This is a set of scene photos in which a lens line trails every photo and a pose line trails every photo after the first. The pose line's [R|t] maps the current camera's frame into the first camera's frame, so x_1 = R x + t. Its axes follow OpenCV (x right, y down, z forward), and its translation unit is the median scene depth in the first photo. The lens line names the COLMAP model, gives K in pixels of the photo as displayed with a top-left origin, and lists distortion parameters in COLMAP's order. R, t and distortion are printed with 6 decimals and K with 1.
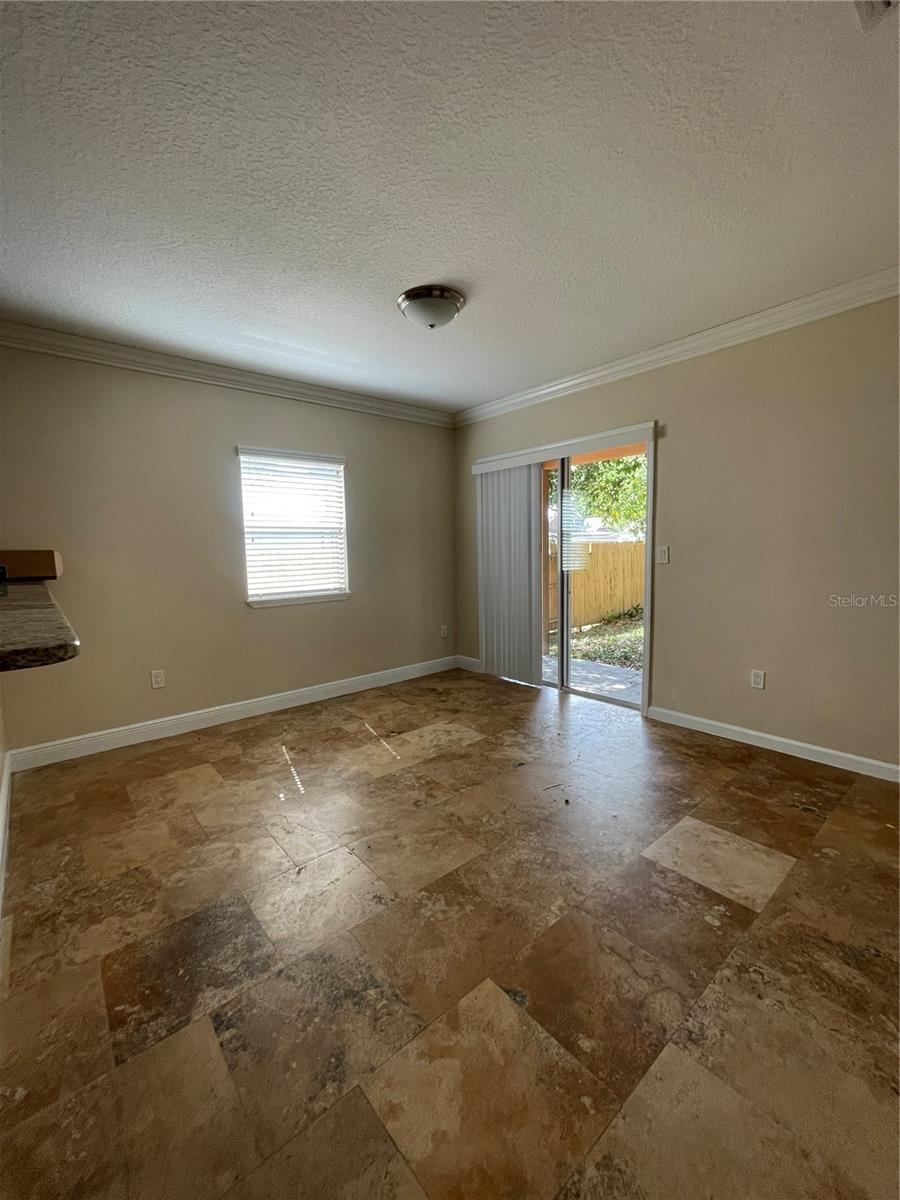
lens RADIAL K [[484.6, 0, 450.9], [0, 484.6, 591.7], [0, 0, 1]] dist [0.002582, -0.008321]
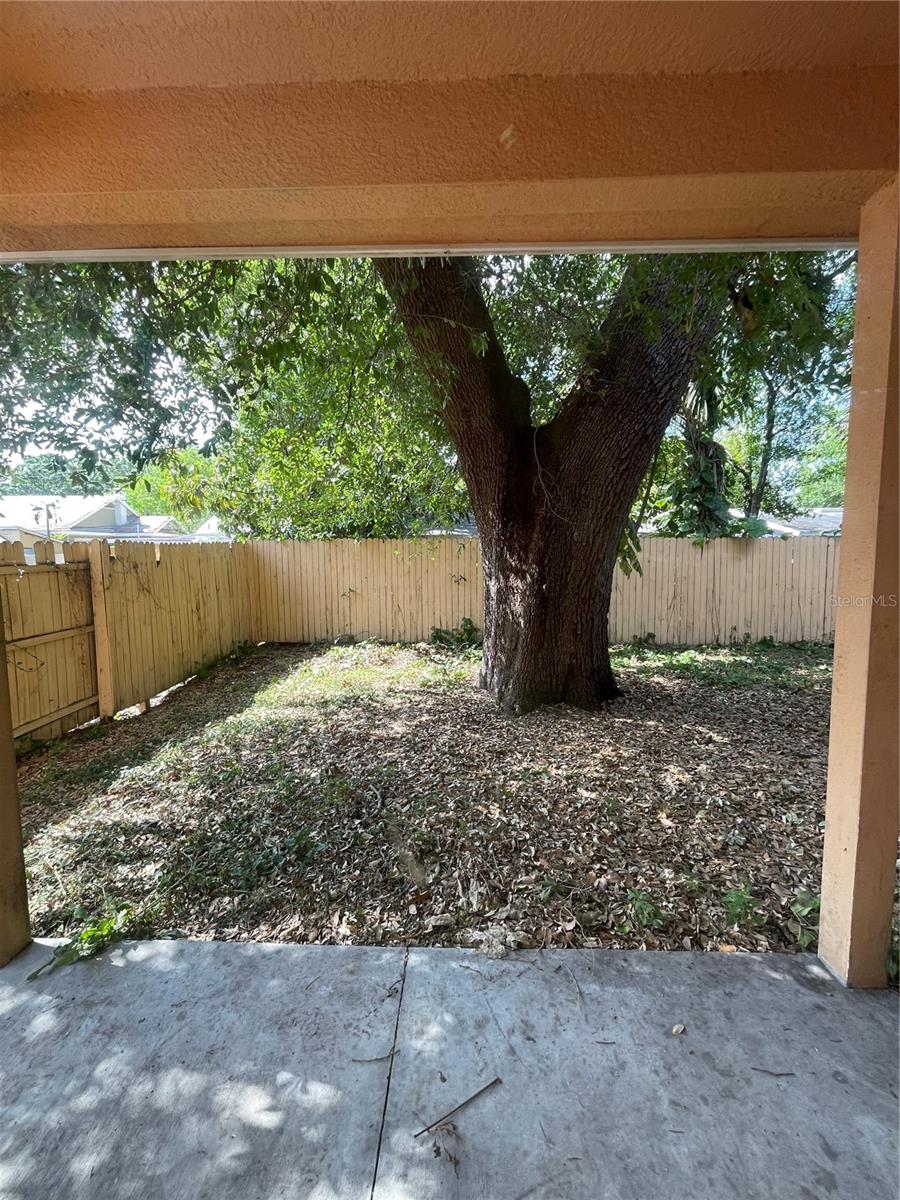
lens RADIAL K [[484.6, 0, 450.9], [0, 484.6, 591.7], [0, 0, 1]] dist [0.002582, -0.008321]
pose [[0.672329, -0.045133, 0.738875, 0.096037], [0.052418, 0.998537, 0.013297, -0.033269], [-0.738394, 0.029790, 0.673711, 0.359317]]
